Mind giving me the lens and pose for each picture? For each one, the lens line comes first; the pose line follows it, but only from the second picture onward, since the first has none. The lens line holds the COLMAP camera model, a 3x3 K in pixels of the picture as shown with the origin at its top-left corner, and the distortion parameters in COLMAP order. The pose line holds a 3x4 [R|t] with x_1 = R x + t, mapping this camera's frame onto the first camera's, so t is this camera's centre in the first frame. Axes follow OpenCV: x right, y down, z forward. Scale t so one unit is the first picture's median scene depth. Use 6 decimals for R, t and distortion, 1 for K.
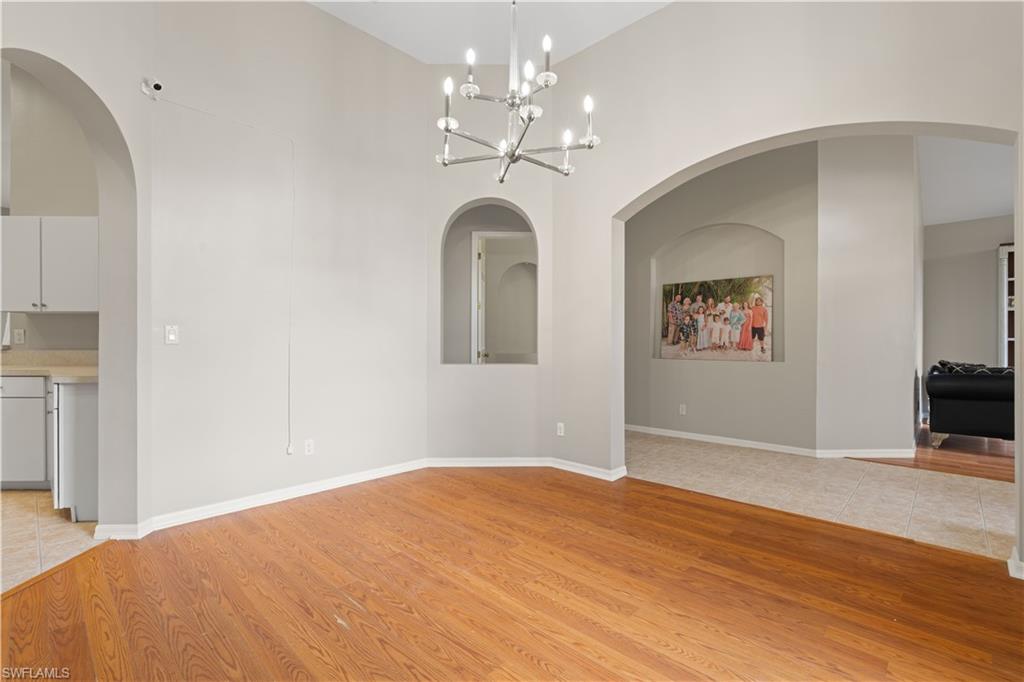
lens RADIAL K [[464.3, 0, 525.7], [0, 464.3, 340.9], [0, 0, 1]] dist [-0.008699, 0.002936]
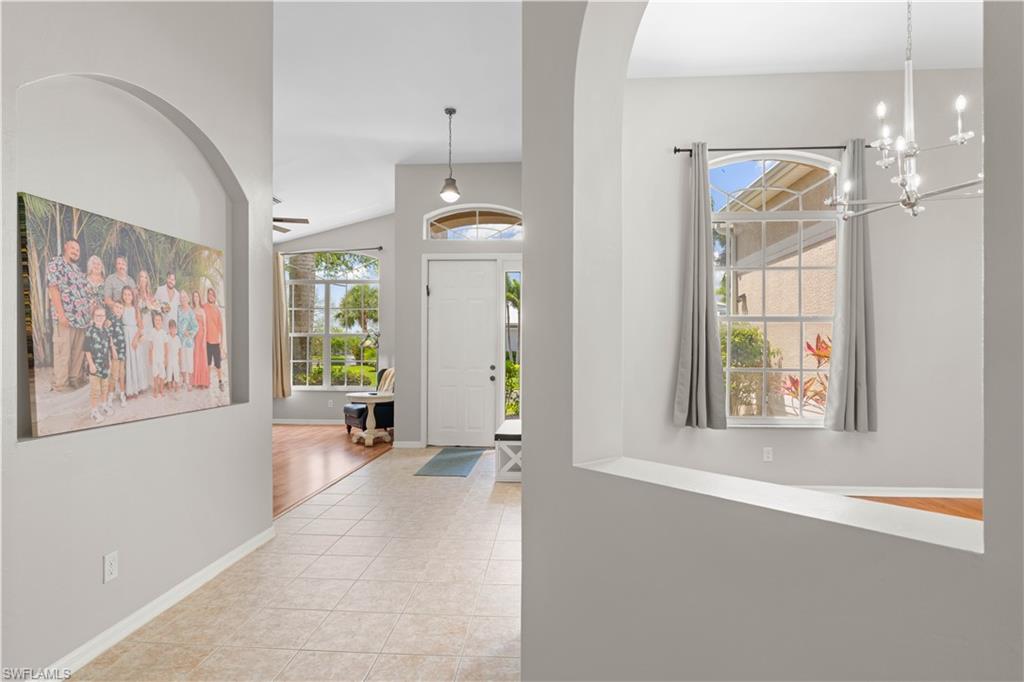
lens RADIAL K [[542.2, 0, 510.9], [0, 542.2, 348.1], [0, 0, 1]] dist [-0.004585, -0.000029]
pose [[-0.613577, 0.002274, 0.789631, -0.292129], [-0.003579, 0.999978, -0.005660, -0.031862], [-0.789626, -0.006299, -0.613556, 1.617129]]
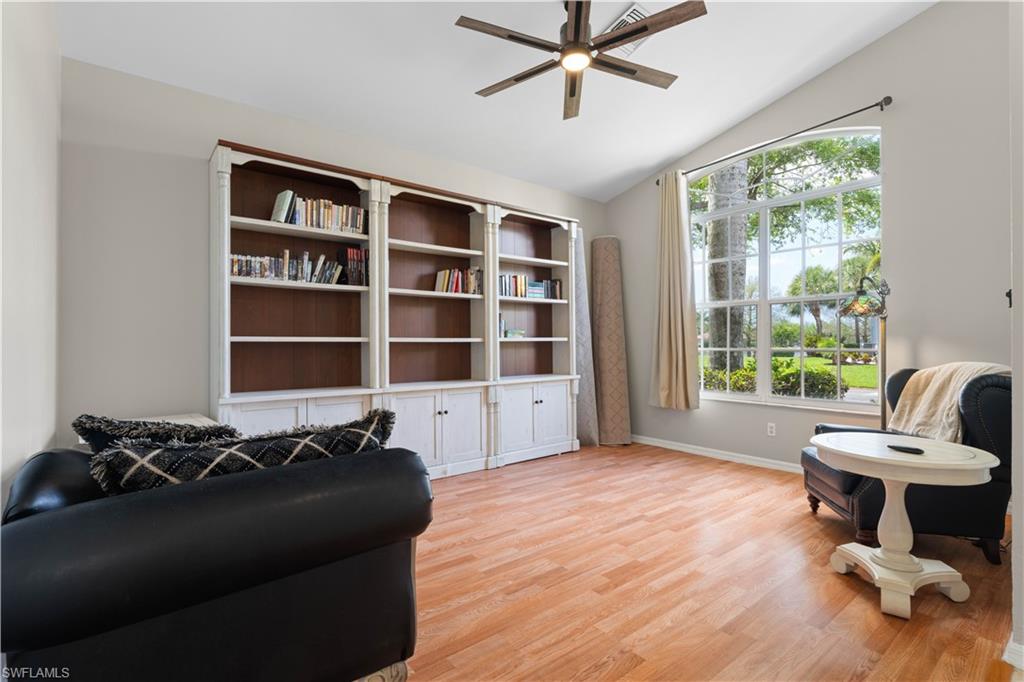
lens RADIAL K [[493.8, 0, 505.9], [0, 493.8, 339.5], [0, 0, 1]] dist [-0.011186, 0.000130]
pose [[0.163755, 0.003476, 0.986495, 1.046894], [-0.000288, 0.999994, -0.003476, -0.000266], [-0.986501, 0.000285, 0.163755, 1.128440]]
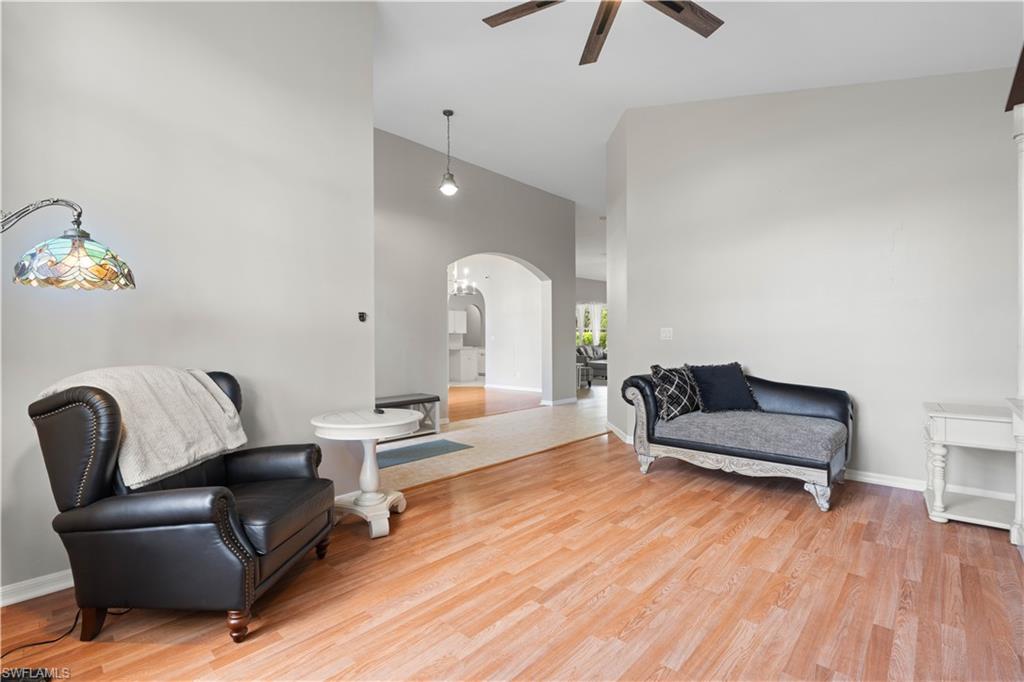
lens RADIAL K [[464.3, 0, 501.7], [0, 464.3, 343.9], [0, 0, 1]] dist [-0.008699, 0.002936]
pose [[-0.035485, 0.006742, -0.999347, 2.658380], [0.008719, 0.999941, 0.006436, 0.005515], [0.999332, -0.008485, -0.035541, 0.992643]]
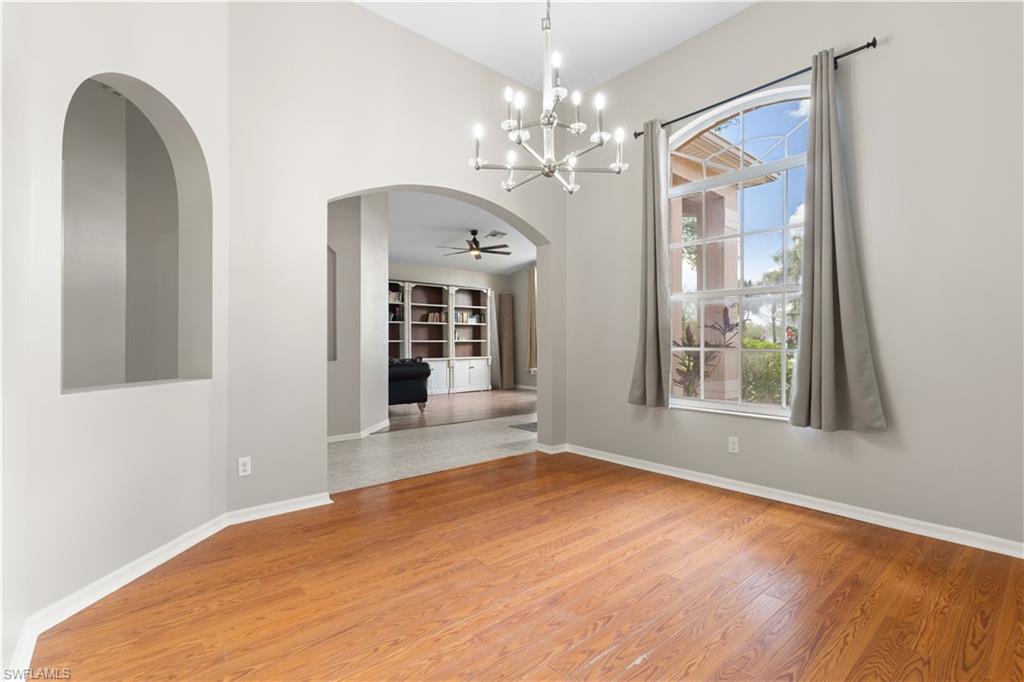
lens RADIAL K [[464.3, 0, 509.7], [0, 464.3, 345.4], [0, 0, 1]] dist [-0.008699, 0.002936]
pose [[0.117900, -0.008732, 0.992987, -0.711082], [-0.002319, 0.999956, 0.009068, -0.004637], [-0.993023, -0.003372, 0.117875, 0.620760]]
